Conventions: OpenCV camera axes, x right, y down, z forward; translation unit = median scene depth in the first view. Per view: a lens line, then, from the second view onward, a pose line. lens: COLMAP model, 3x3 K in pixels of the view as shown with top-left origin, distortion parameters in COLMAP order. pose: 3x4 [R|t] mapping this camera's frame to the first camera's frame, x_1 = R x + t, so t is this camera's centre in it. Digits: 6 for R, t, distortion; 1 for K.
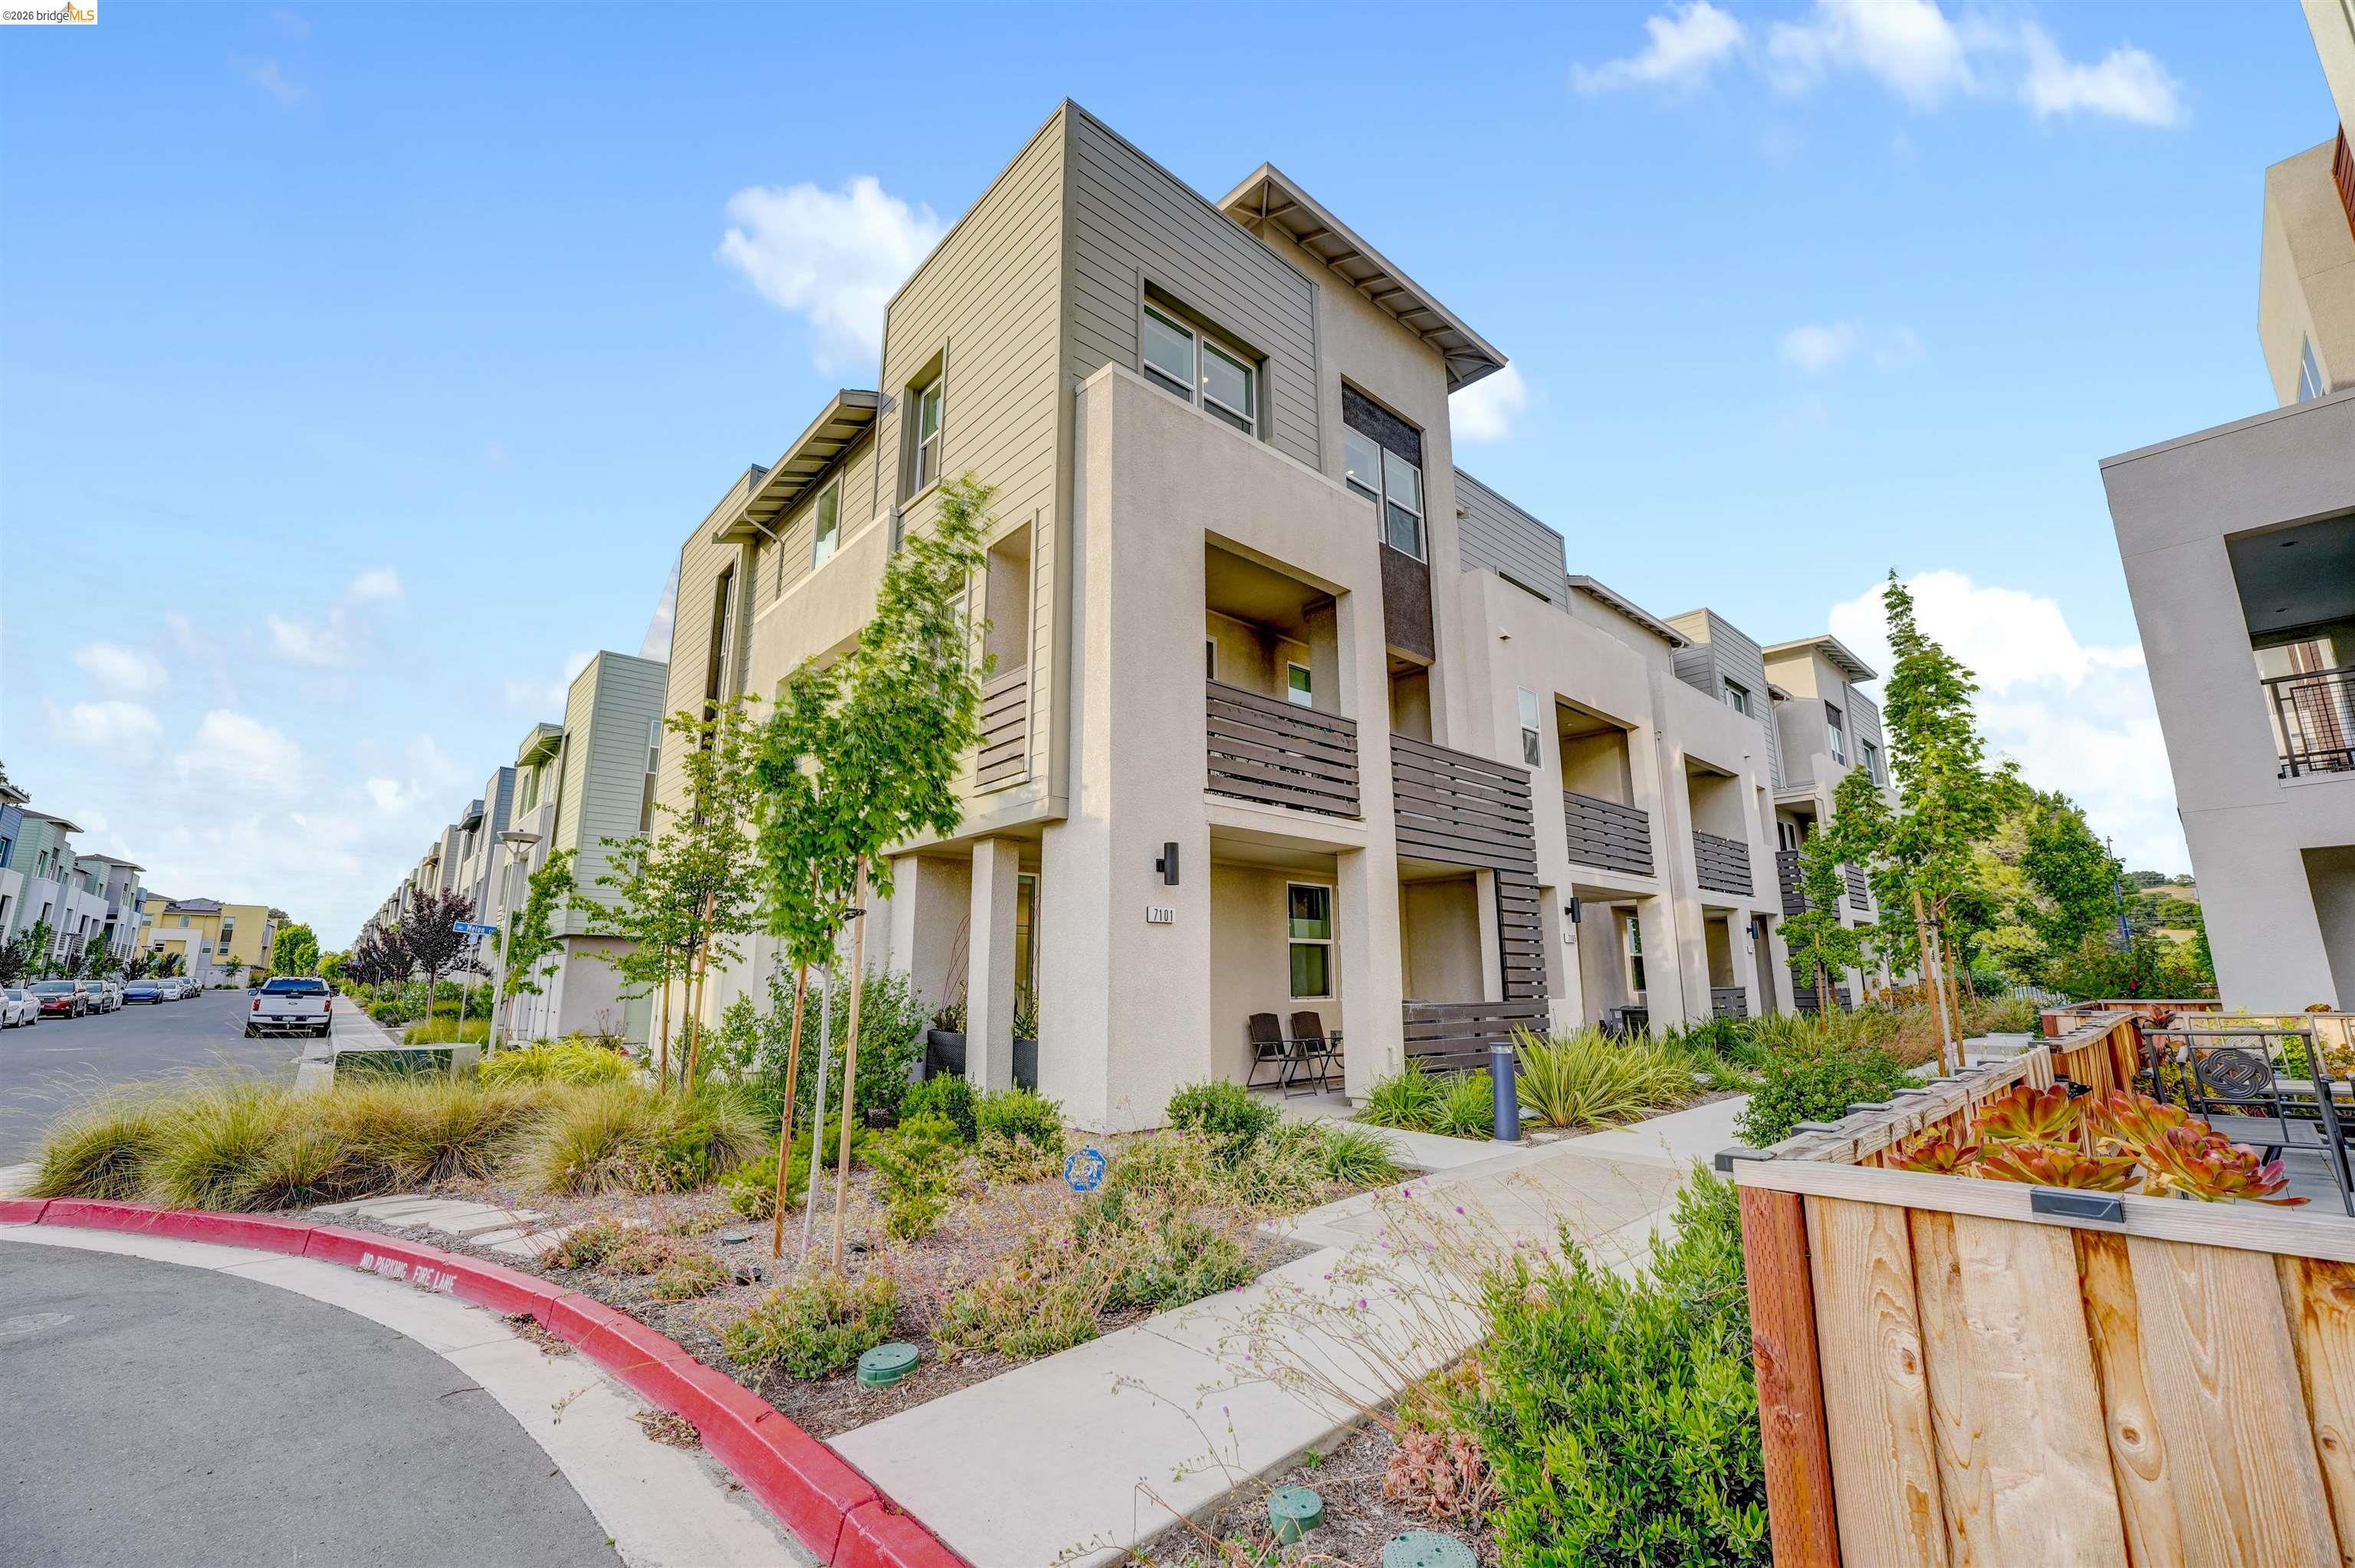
lens RADIAL K [[960.4, 0, 1168.2], [0, 960.4, 799.0], [0, 0, 1]] dist [-0.028684, 0.003049]
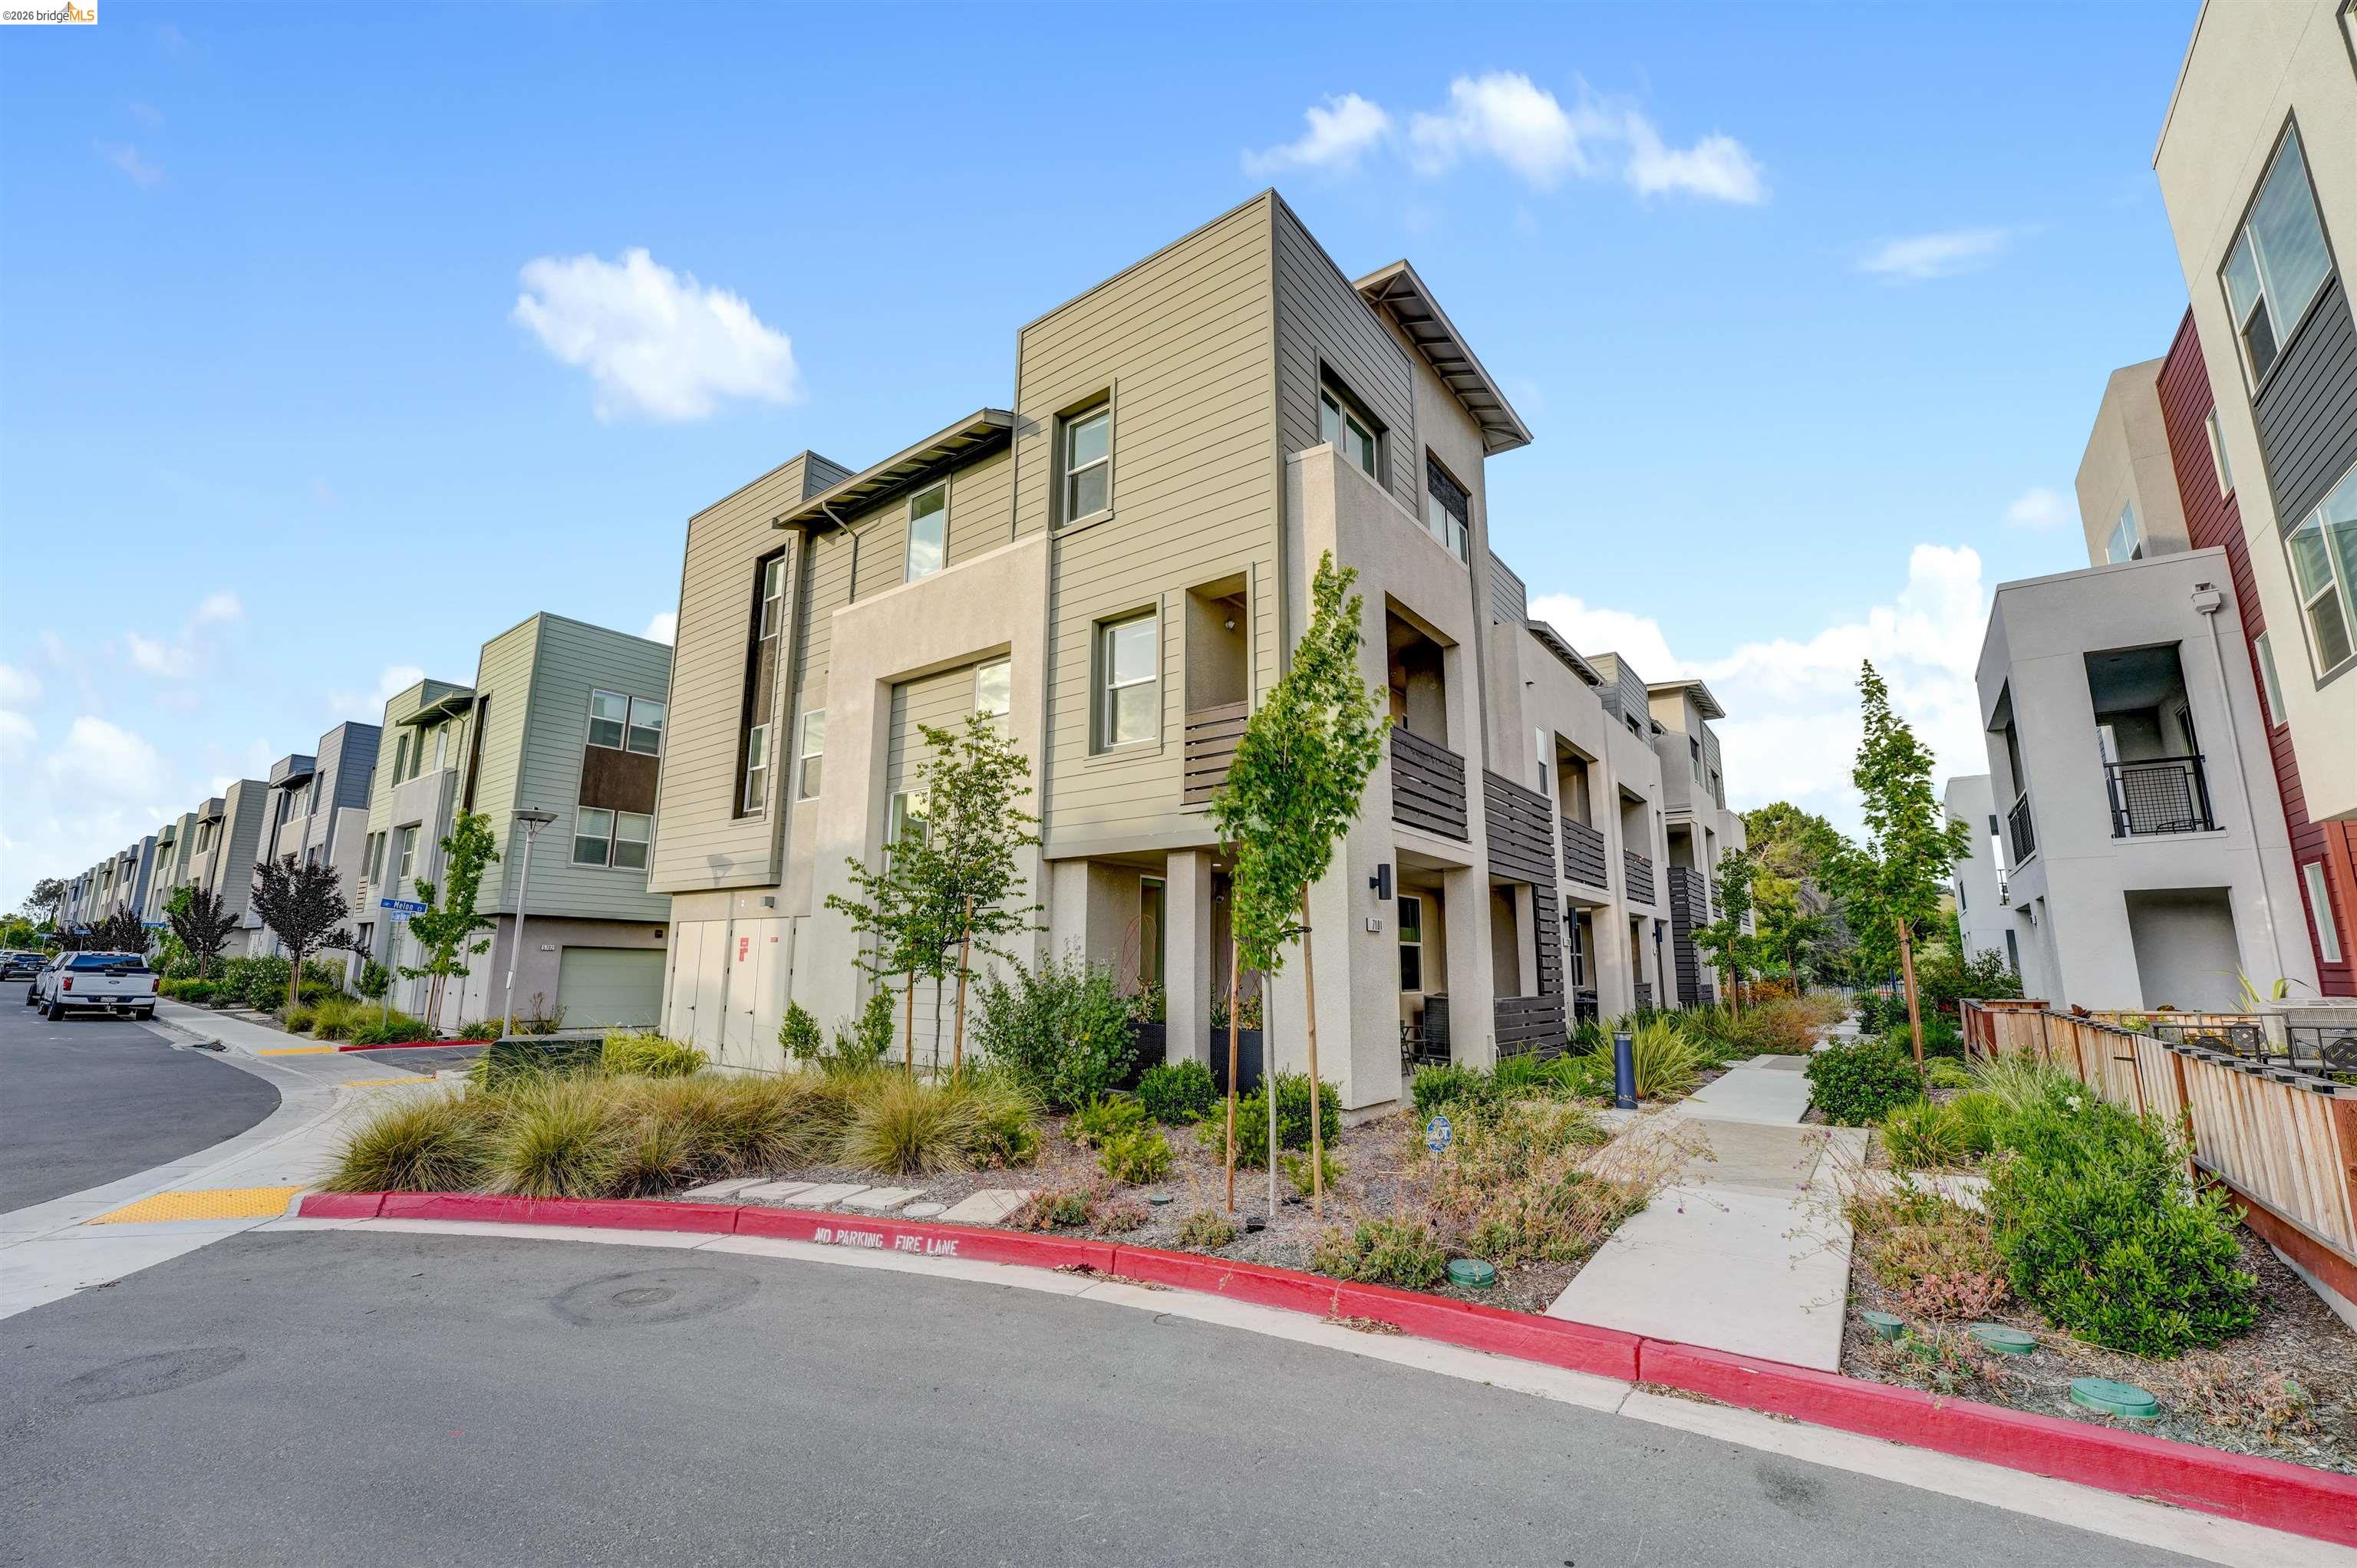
lens RADIAL K [[961.9, 0, 1173.2], [0, 961.9, 805.7], [0, 0, 1]] dist [-0.028407, 0.000454]
pose [[0.982772, 0.042012, 0.179985, -0.311502], [-0.046022, 0.998775, 0.018163, -0.024091], [-0.179002, -0.026133, 0.983502, -0.076921]]
